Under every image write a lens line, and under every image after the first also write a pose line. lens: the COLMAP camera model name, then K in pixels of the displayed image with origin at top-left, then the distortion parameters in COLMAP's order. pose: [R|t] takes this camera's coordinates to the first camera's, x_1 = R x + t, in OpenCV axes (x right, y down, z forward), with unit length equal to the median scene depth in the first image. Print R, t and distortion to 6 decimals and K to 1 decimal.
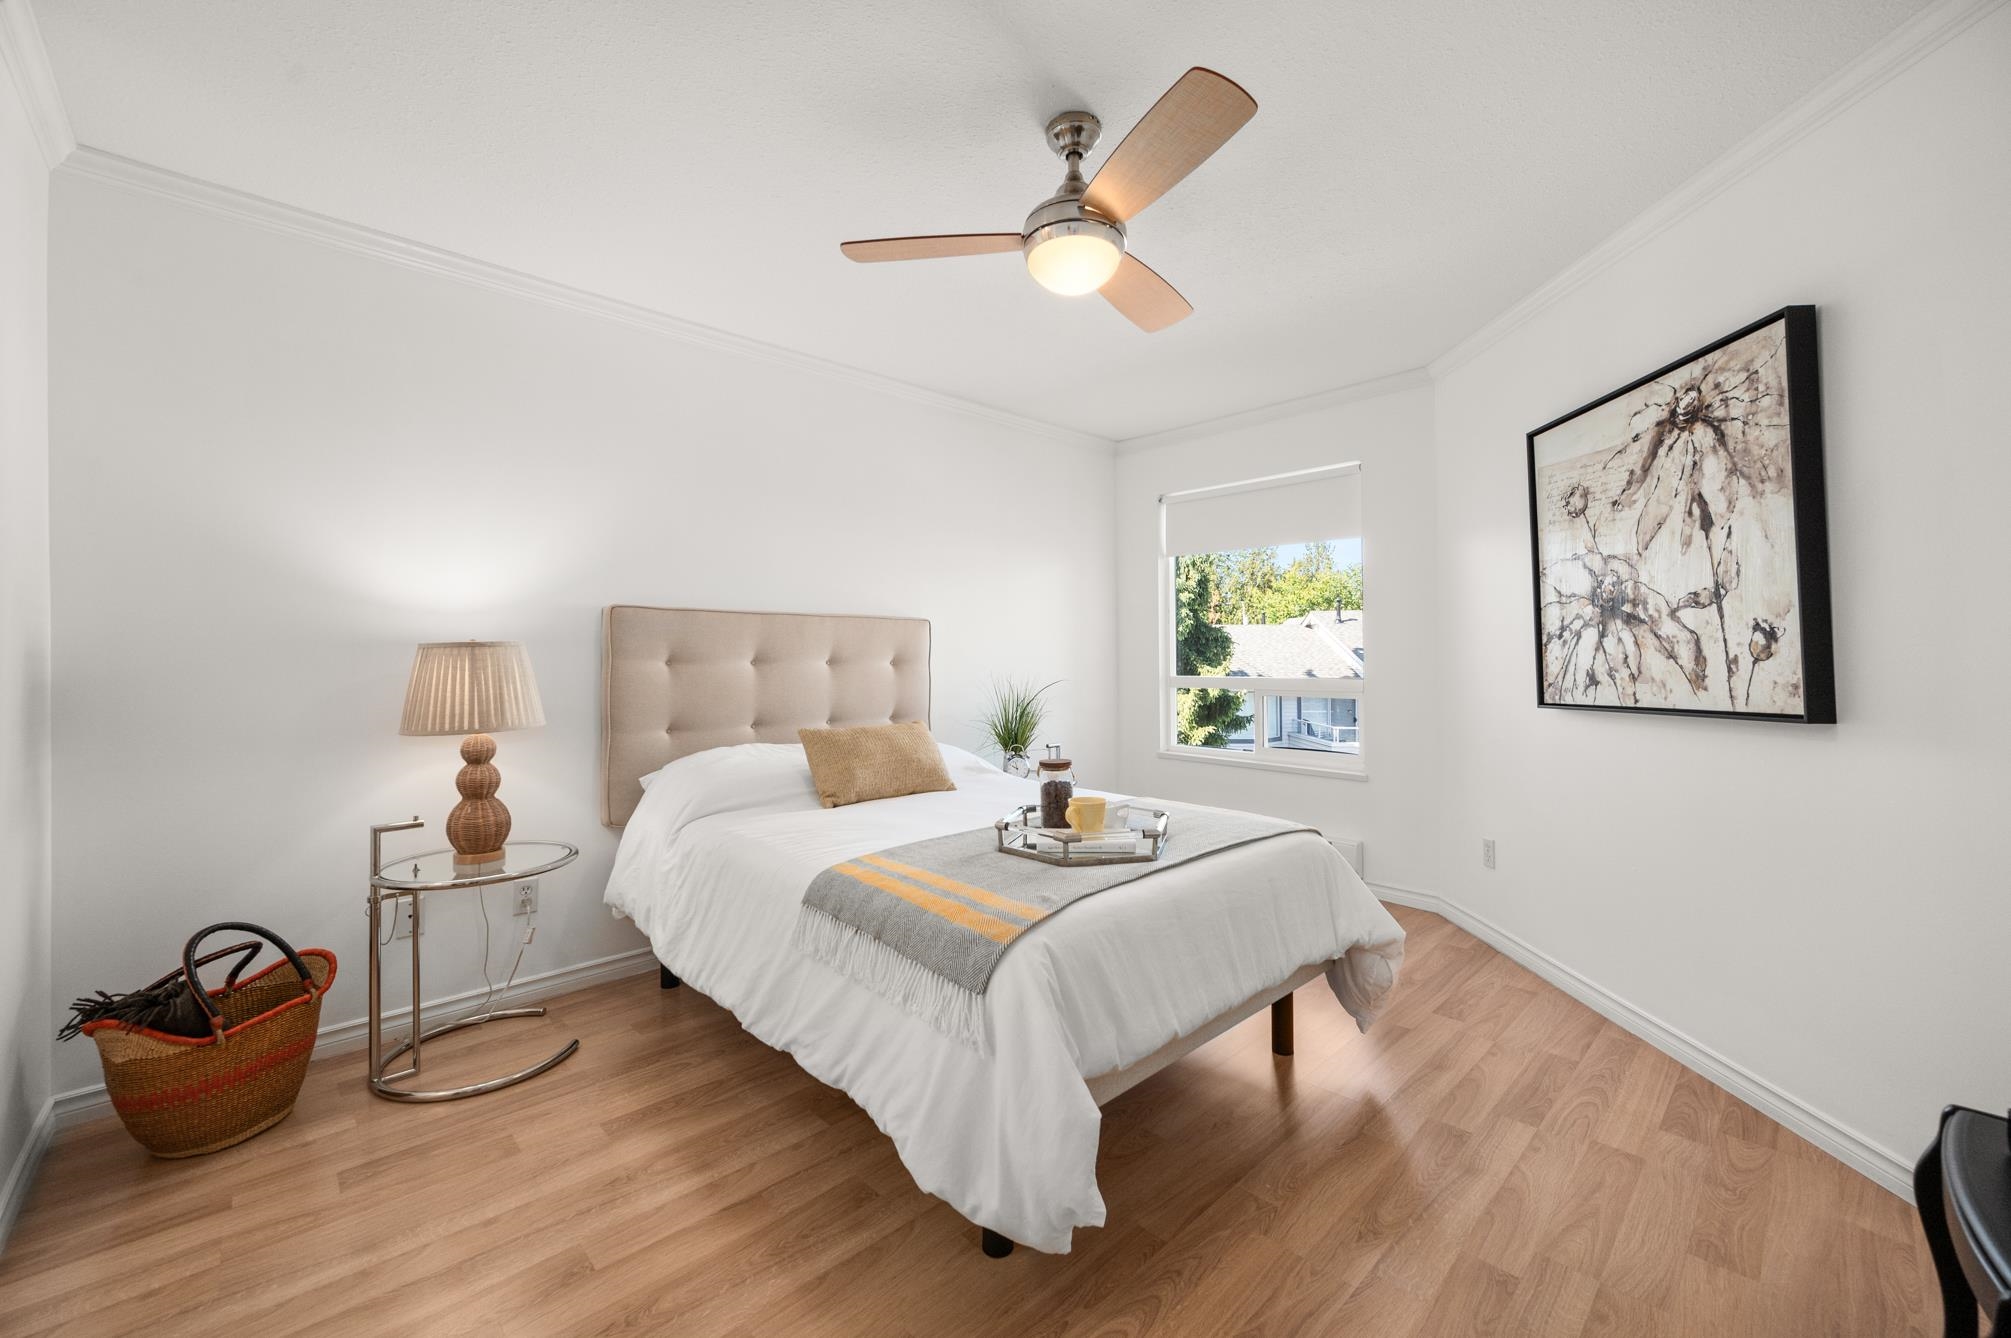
lens RADIAL K [[797.3, 0, 988.5], [0, 797.3, 635.6], [0, 0, 1]] dist [-0.000819, 0.000565]
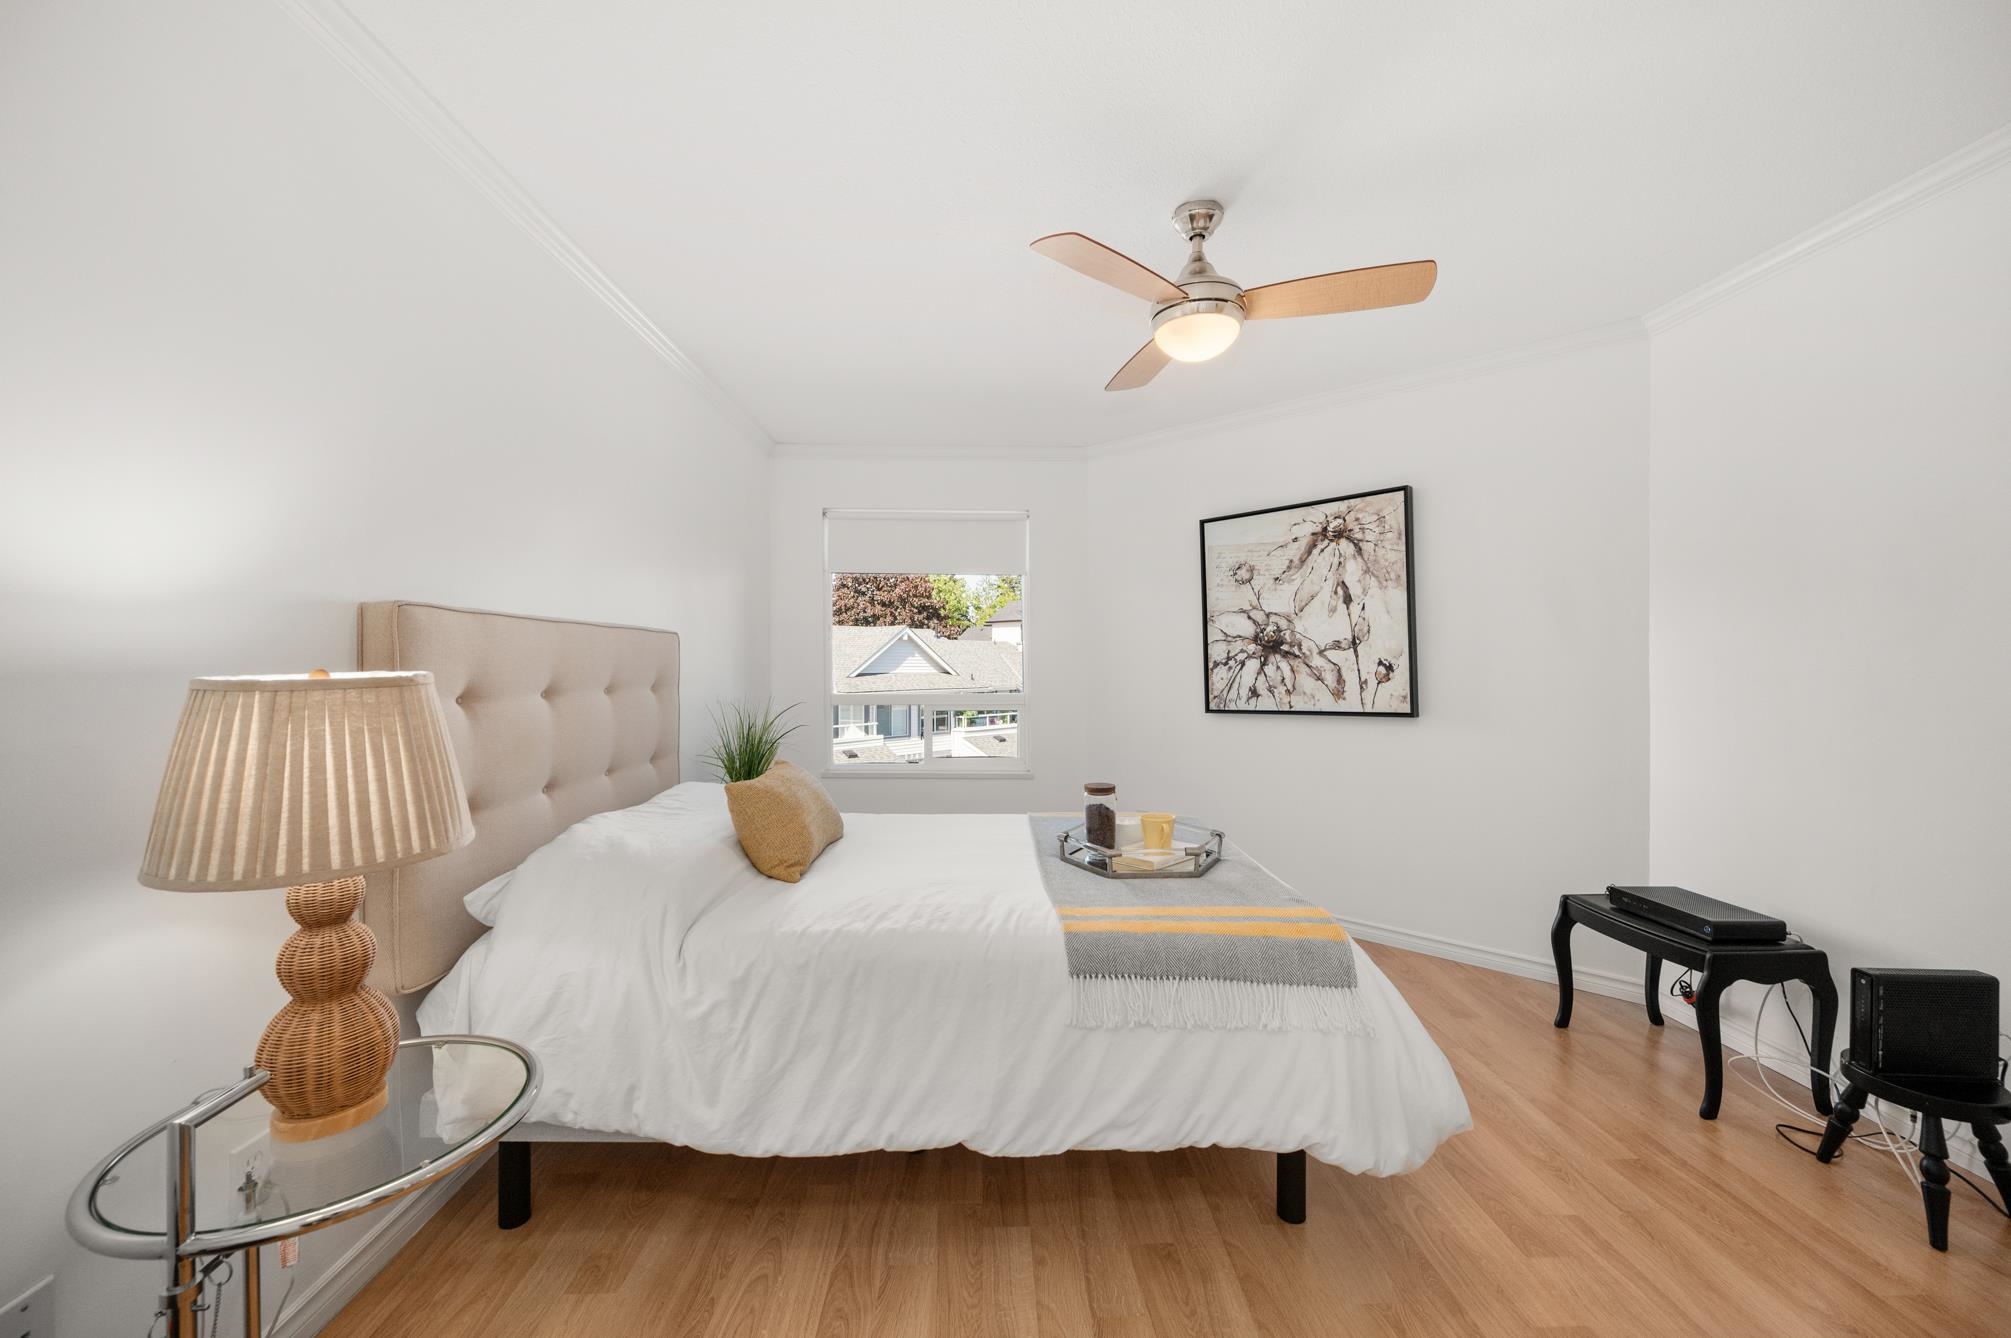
lens RADIAL K [[797.3, 0, 989.1], [0, 797.3, 657.8], [0, 0, 1]] dist [-0.000819, 0.000565]
pose [[0.668452, 0.008465, 0.743707, -0.766656], [-0.023510, 0.999676, 0.009752, -0.016416], [-0.743384, -0.024004, 0.668435, 0.396713]]
